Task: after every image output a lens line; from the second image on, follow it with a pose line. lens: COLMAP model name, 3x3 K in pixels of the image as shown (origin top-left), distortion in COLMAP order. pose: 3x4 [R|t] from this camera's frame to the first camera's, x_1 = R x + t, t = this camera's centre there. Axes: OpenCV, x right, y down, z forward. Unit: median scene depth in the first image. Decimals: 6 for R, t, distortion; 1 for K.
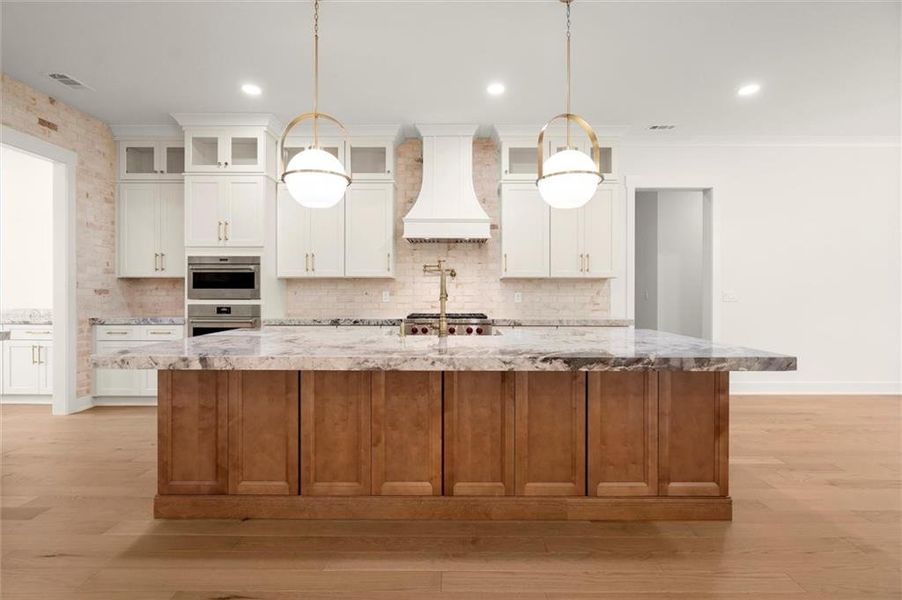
lens RADIAL K [[407.5, 0, 447.7], [0, 407.5, 291.1], [0, 0, 1]] dist [-0.004028, 0.002304]
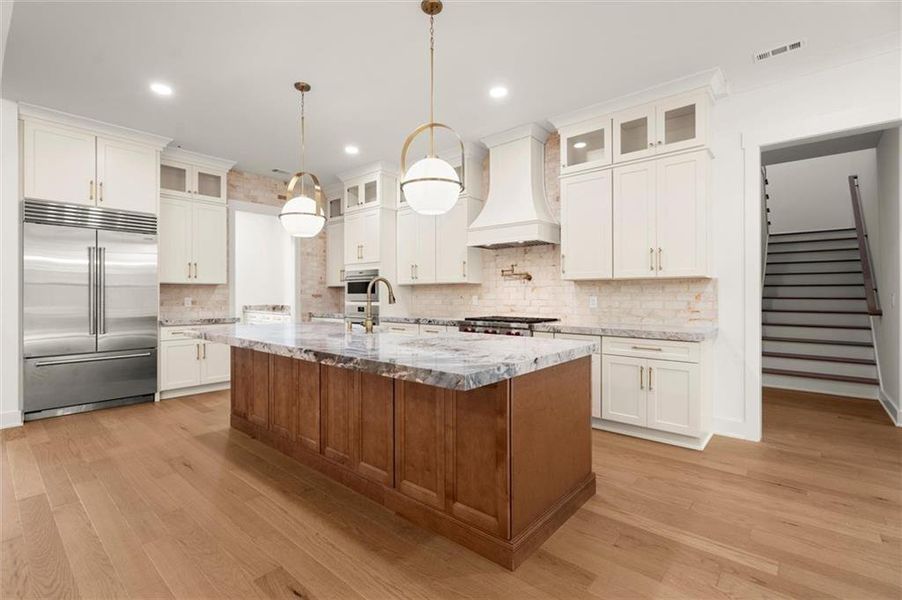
lens RADIAL K [[407.5, 0, 449.6], [0, 407.5, 292.5], [0, 0, 1]] dist [-0.004028, 0.002304]
pose [[0.759542, -0.006151, -0.650429, 0.576077], [0.003120, 0.999978, -0.005812, -0.001005], [0.650450, 0.002385, 0.759545, 0.142579]]
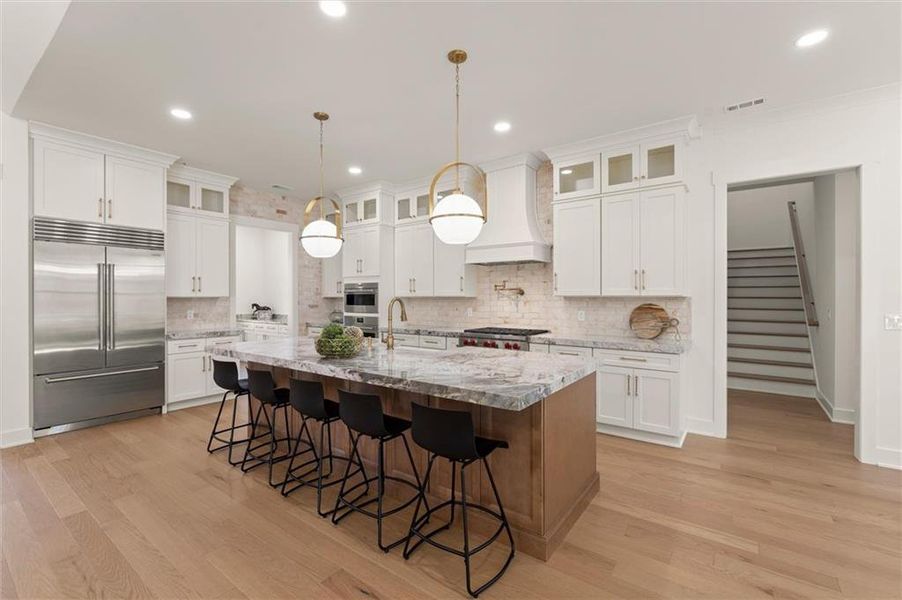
lens RADIAL K [[391.0, 0, 451.4], [0, 391.0, 296.9], [0, 0, 1]] dist [-0.004749, 0.001509]
pose [[0.808868, -0.003668, -0.587979, 0.534730], [0.002958, 0.999993, -0.002169, -0.032627], [0.587983, 0.000015, 0.808873, 0.059177]]
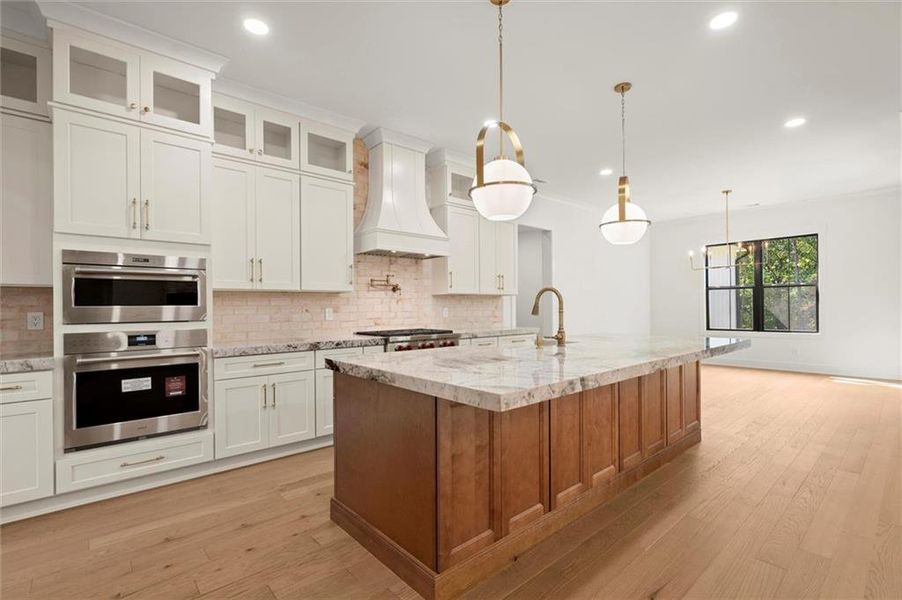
lens RADIAL K [[414.8, 0, 444.7], [0, 414.8, 306.6], [0, 0, 1]] dist [-0.007704, 0.000394]
pose [[0.750718, -0.007239, 0.660583, -0.620096], [0.007676, 0.999968, 0.002235, -0.002616], [-0.660578, 0.003393, 0.750749, 0.207876]]
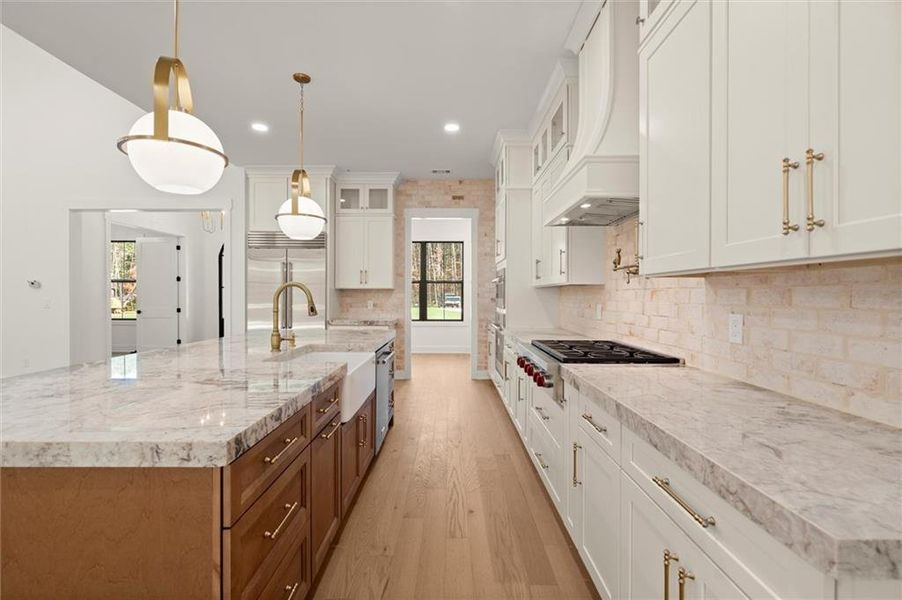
lens RADIAL K [[407.5, 0, 453.6], [0, 407.5, 294.4], [0, 0, 1]] dist [-0.004028, 0.002304]
pose [[0.015793, -0.002081, -0.999873, 0.584838], [-0.000396, 0.999998, -0.002088, -0.014503], [0.999875, 0.000429, 0.015792, 0.849629]]
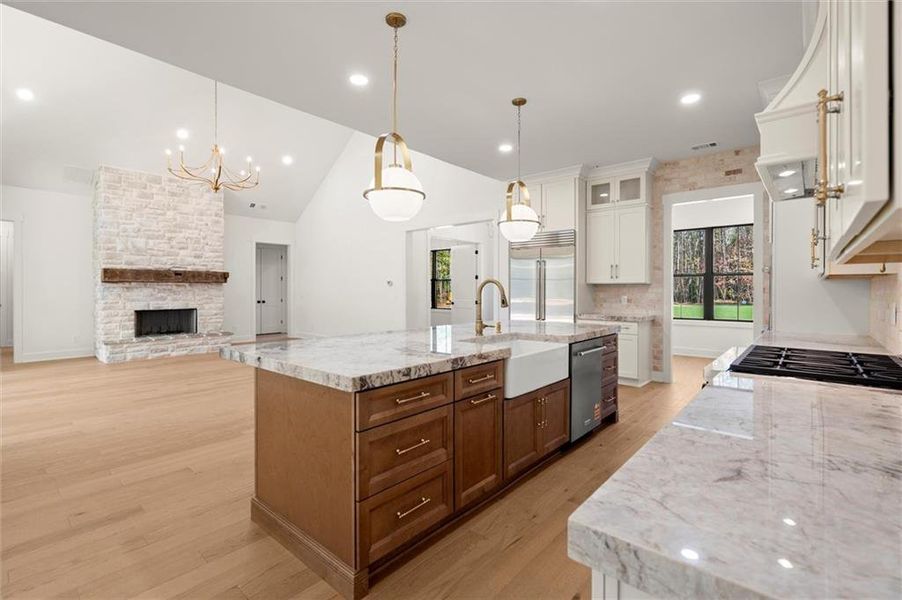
lens RADIAL K [[407.5, 0, 451.4], [0, 407.5, 288.2], [0, 0, 1]] dist [-0.004028, 0.002304]
pose [[-0.637334, -0.004221, -0.770576, 0.587274], [-0.000040, 0.999985, -0.005445, -0.013632], [0.770588, -0.003439, -0.637324, 1.011032]]
